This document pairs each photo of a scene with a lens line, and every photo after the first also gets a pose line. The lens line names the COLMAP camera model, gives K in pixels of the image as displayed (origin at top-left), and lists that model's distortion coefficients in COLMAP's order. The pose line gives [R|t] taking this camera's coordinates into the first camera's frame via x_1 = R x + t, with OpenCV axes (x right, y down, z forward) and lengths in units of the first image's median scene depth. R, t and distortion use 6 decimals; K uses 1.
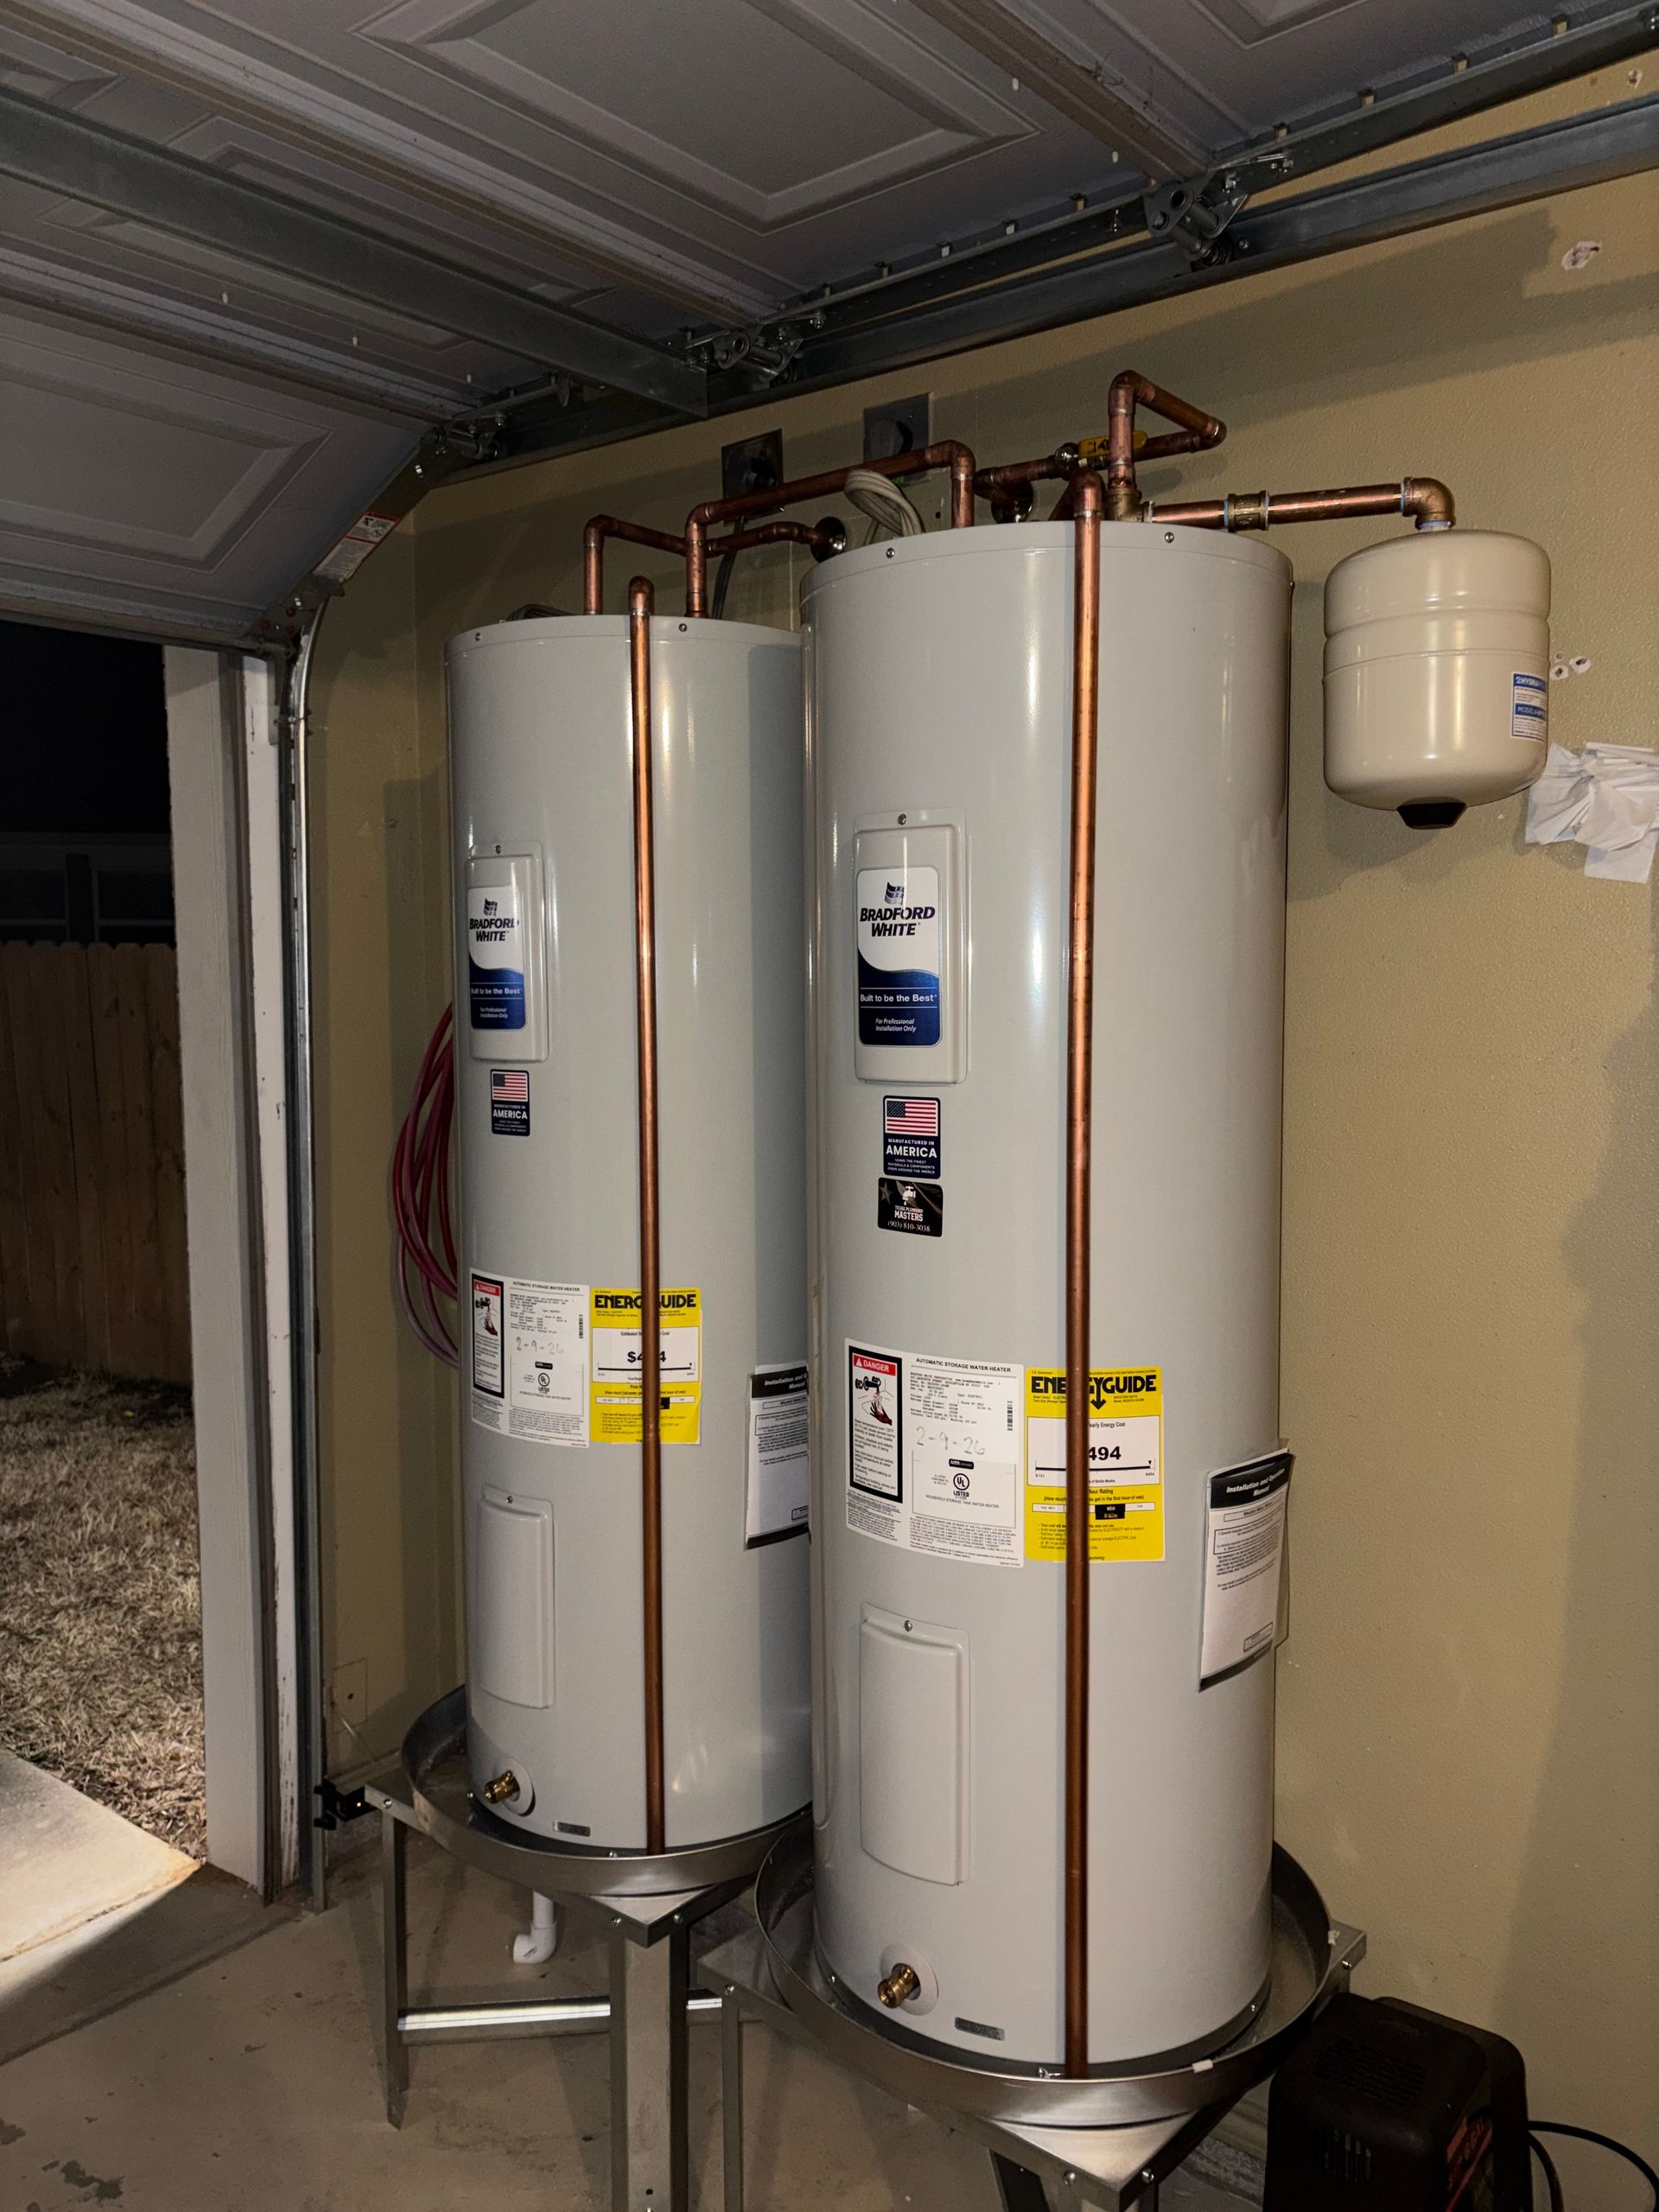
lens RADIAL K [[1716.9, 0, 842.4], [0, 1716.9, 1104.8], [0, 0, 1]] dist [0.026670, 0.001352]
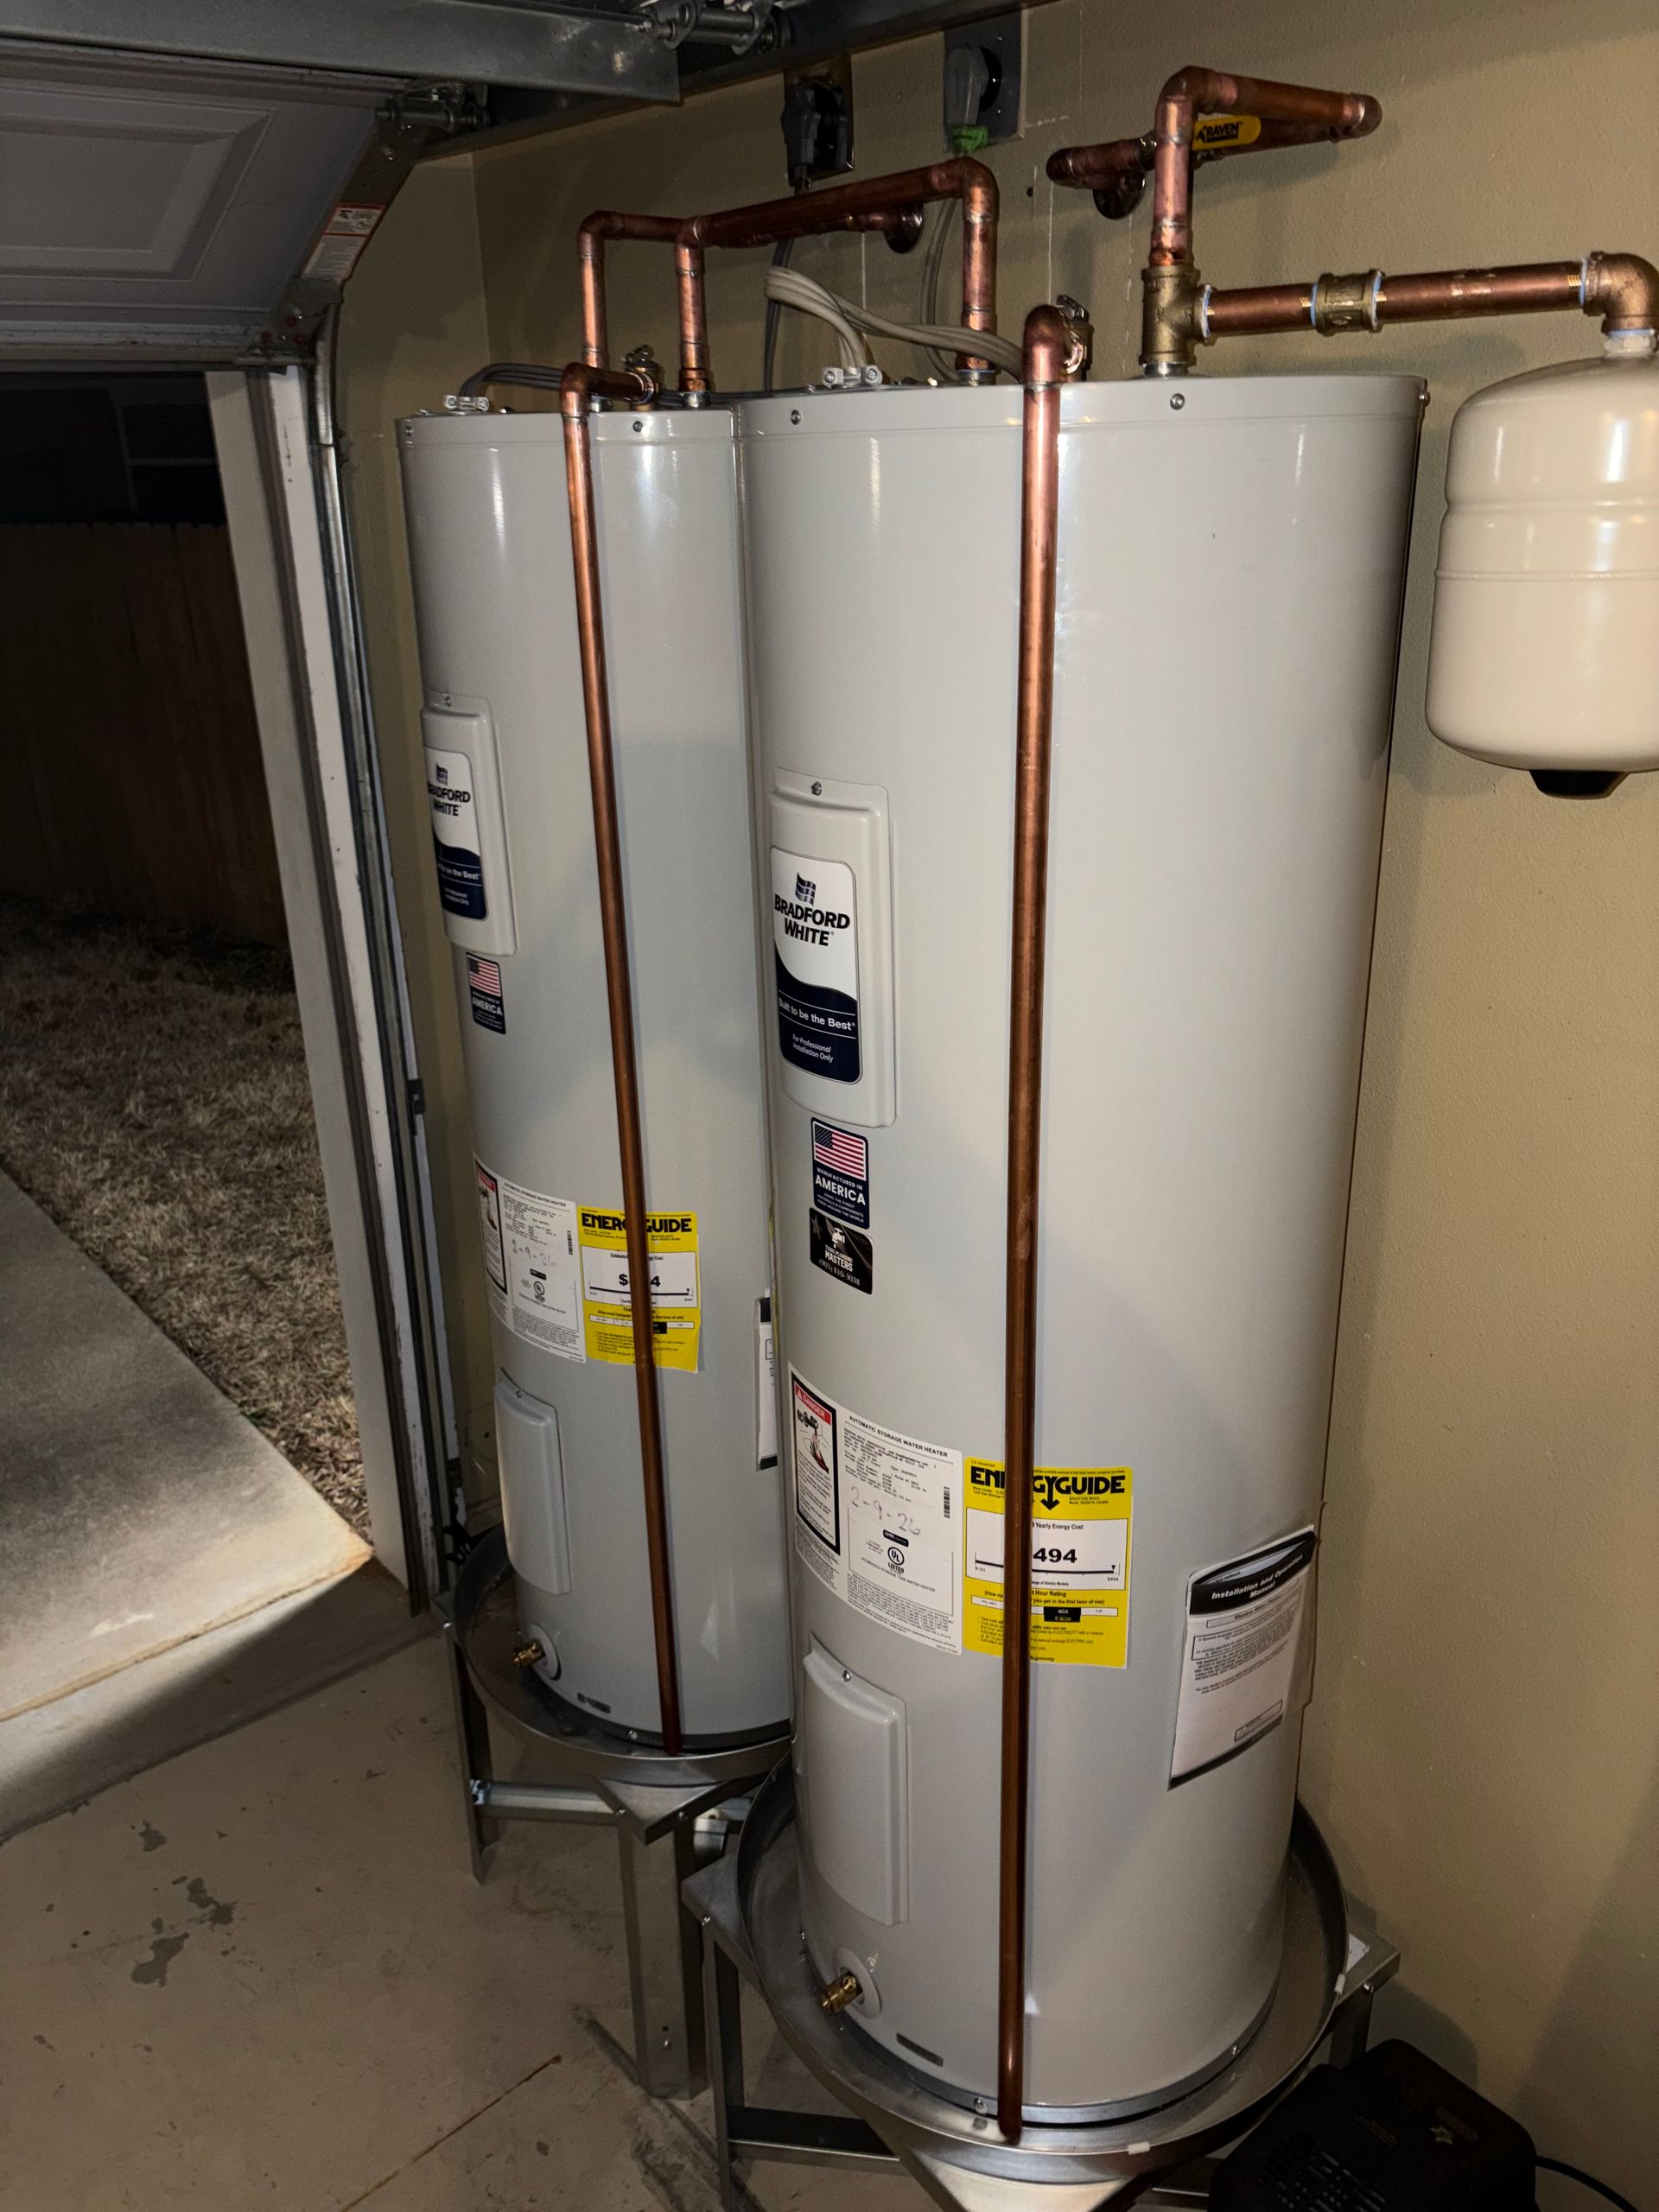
lens RADIAL K [[1716.9, 0, 828.1], [0, 1716.9, 1107.0], [0, 0, 1]] dist [0.026670, 0.001352]
pose [[0.977435, 0.058302, -0.203030, 0.161887], [0.001883, 0.958713, 0.284369, -0.198326], [0.211227, -0.278335, 0.936970, 0.200108]]
